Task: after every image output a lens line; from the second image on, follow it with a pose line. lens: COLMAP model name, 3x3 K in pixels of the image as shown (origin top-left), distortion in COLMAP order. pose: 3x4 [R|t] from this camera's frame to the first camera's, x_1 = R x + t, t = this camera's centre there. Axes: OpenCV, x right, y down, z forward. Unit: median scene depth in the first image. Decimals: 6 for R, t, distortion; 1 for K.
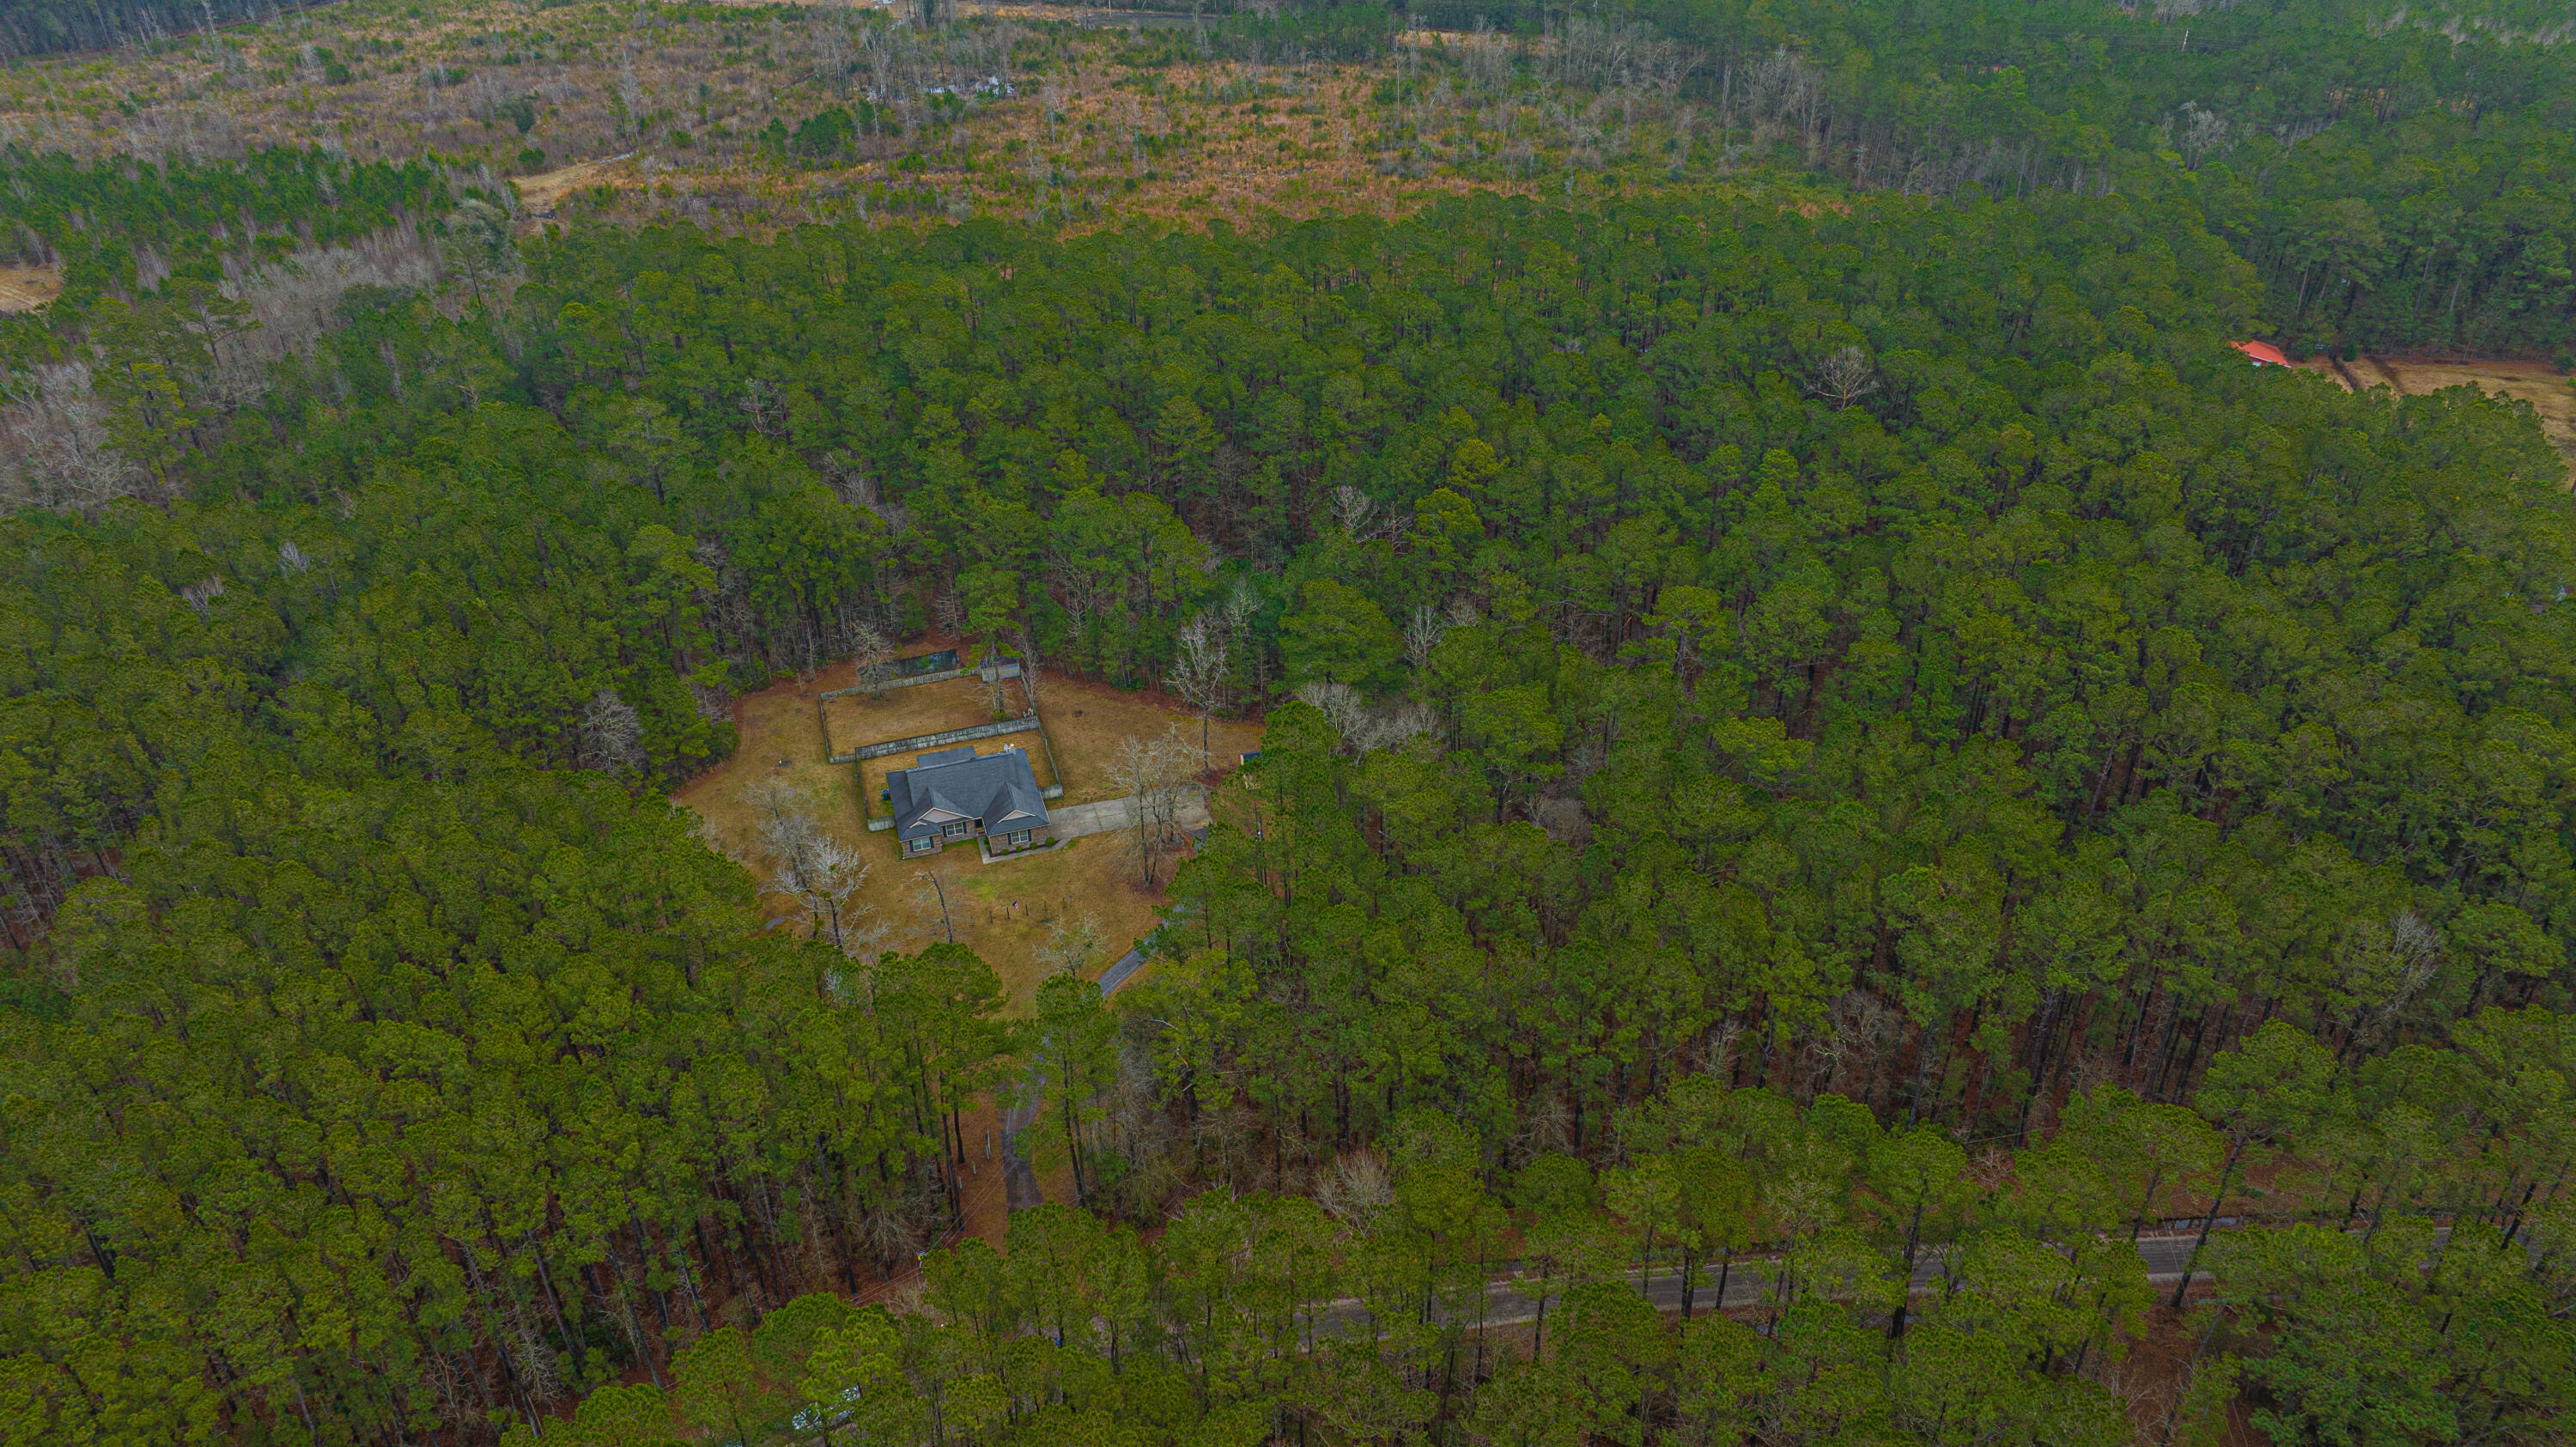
lens RADIAL K [[1806.5, 0, 1290.0], [0, 1806.5, 723.2], [0, 0, 1]] dist [-0.018732, -0.000030]
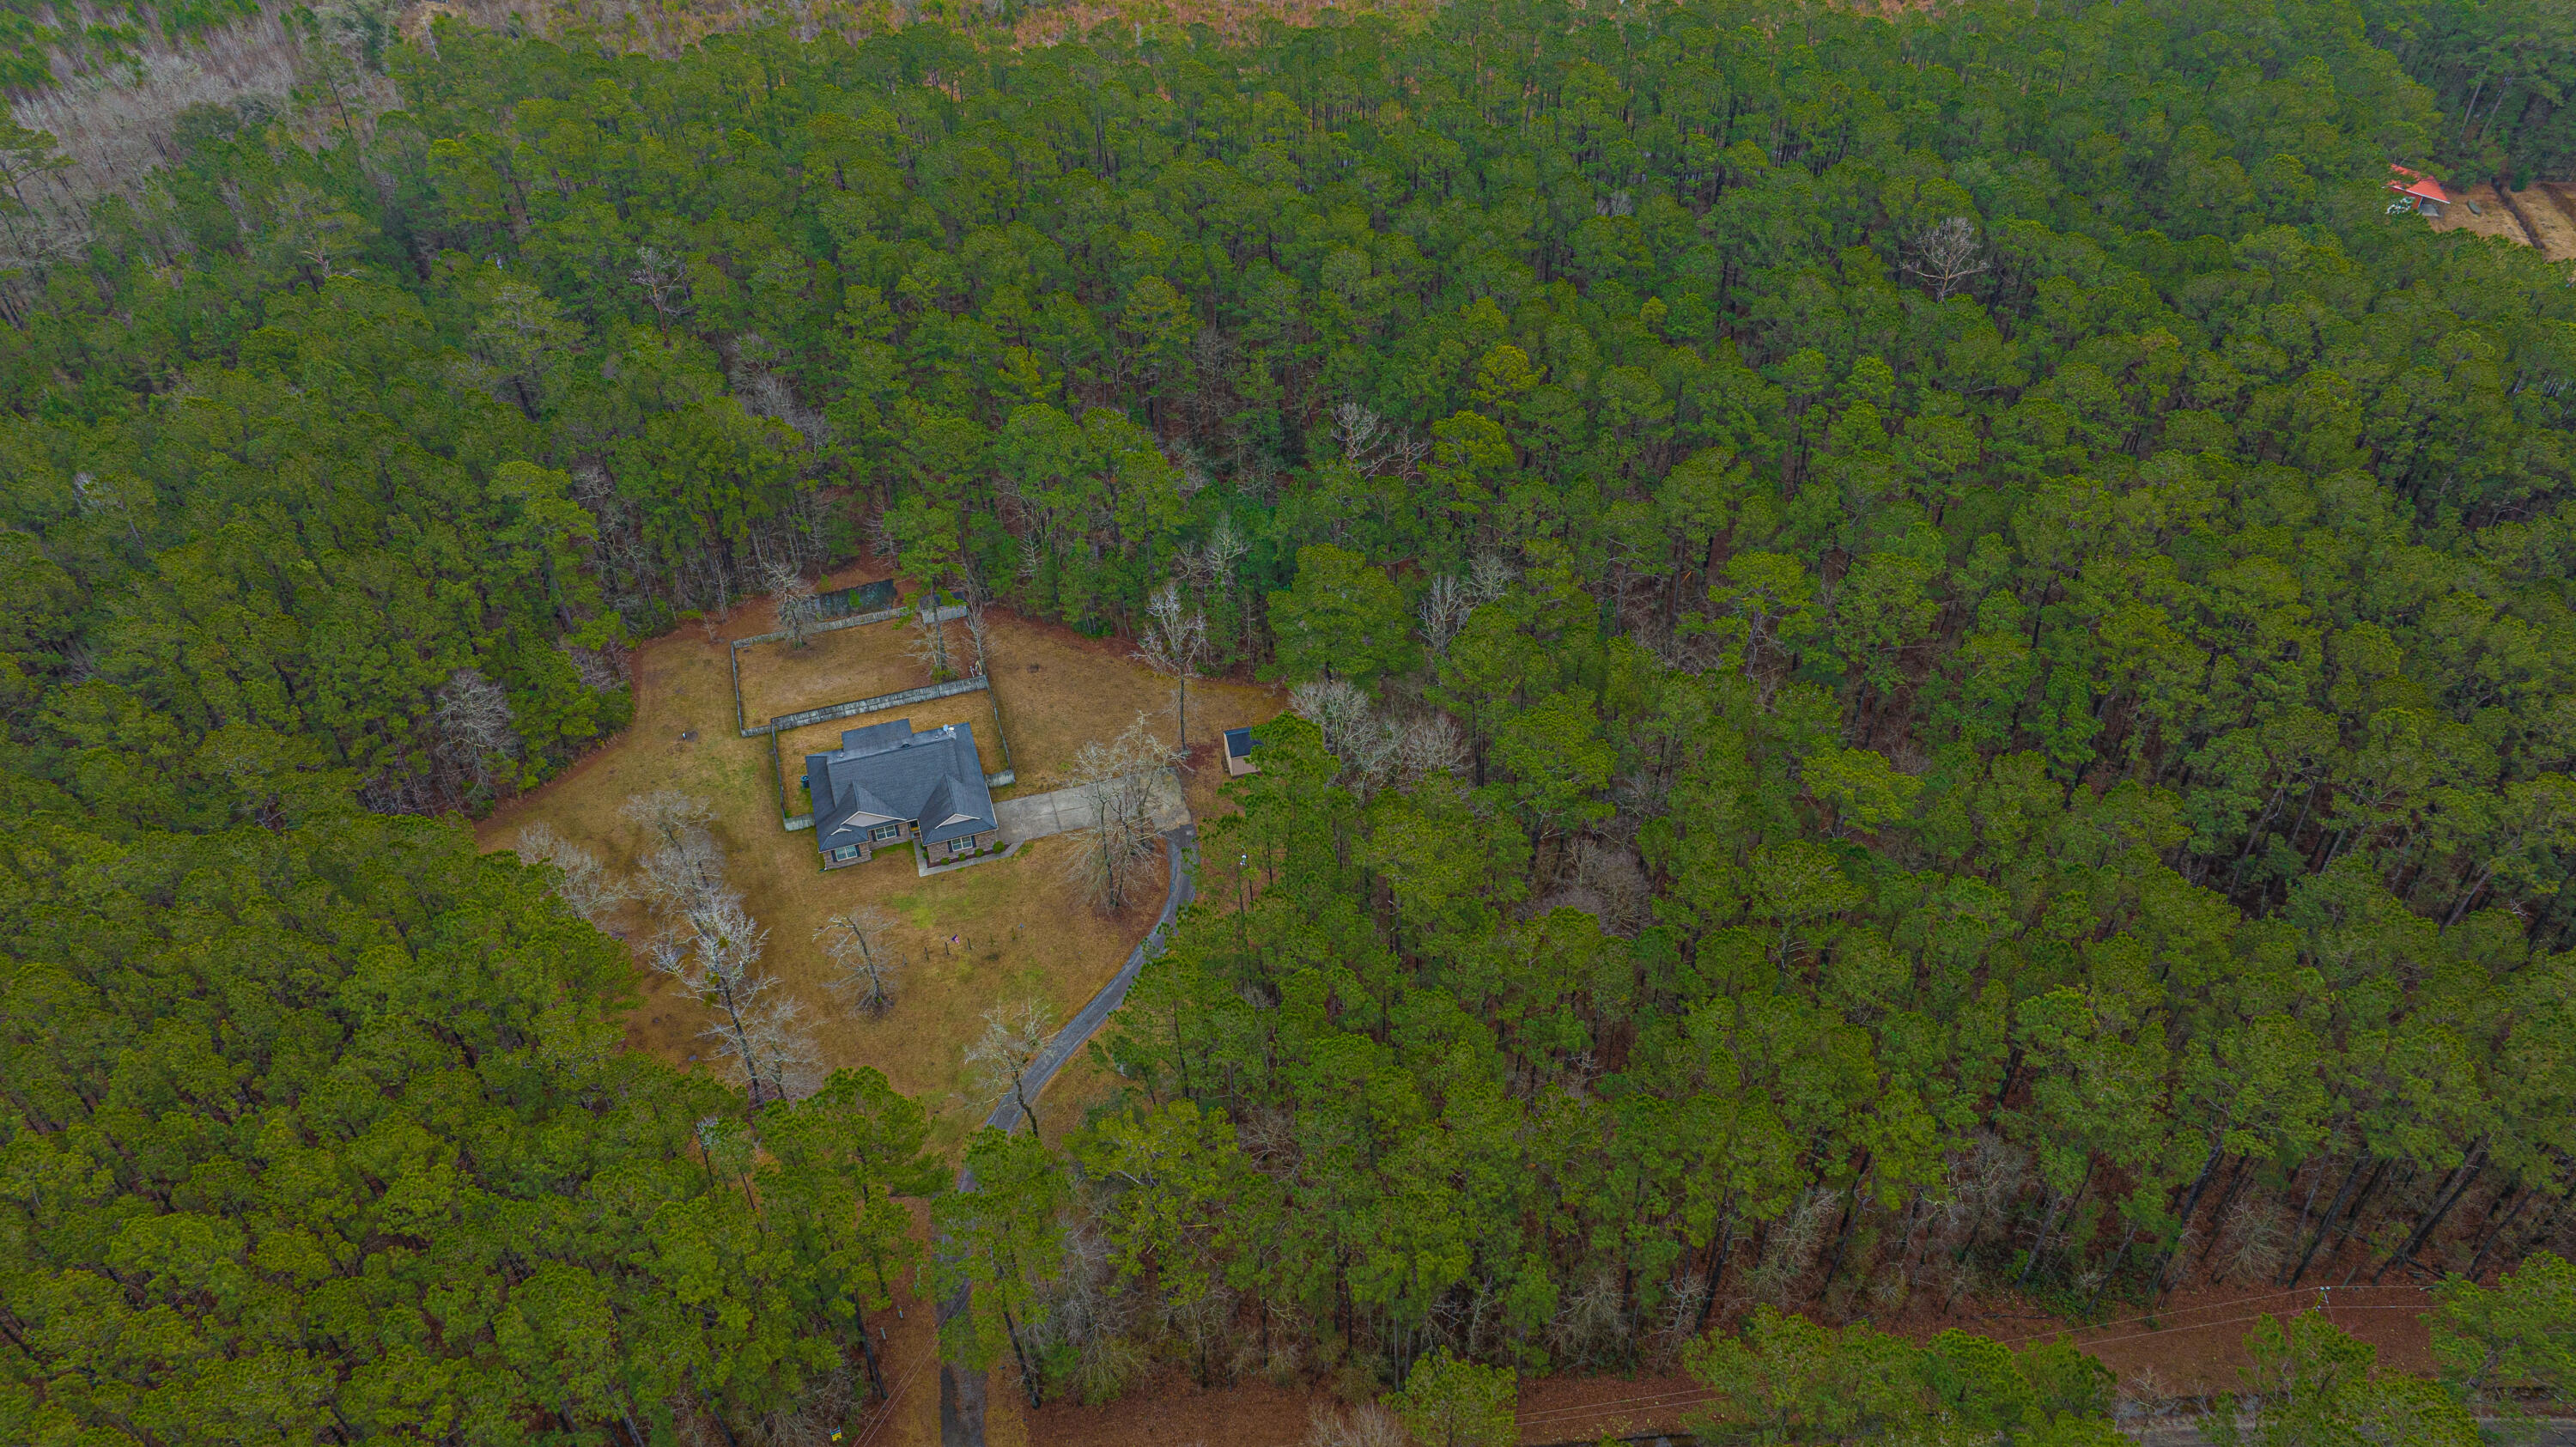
lens RADIAL K [[1816.2, 0, 1289.8], [0, 1816.2, 717.1], [0, 0, 1]] dist [-0.042322, 0.054546]
pose [[0.999999, -0.000945, -0.001105, 0.004218], [0.001087, 0.990527, 0.137312, -0.101447], [0.000965, -0.137313, 0.990527, 0.152255]]
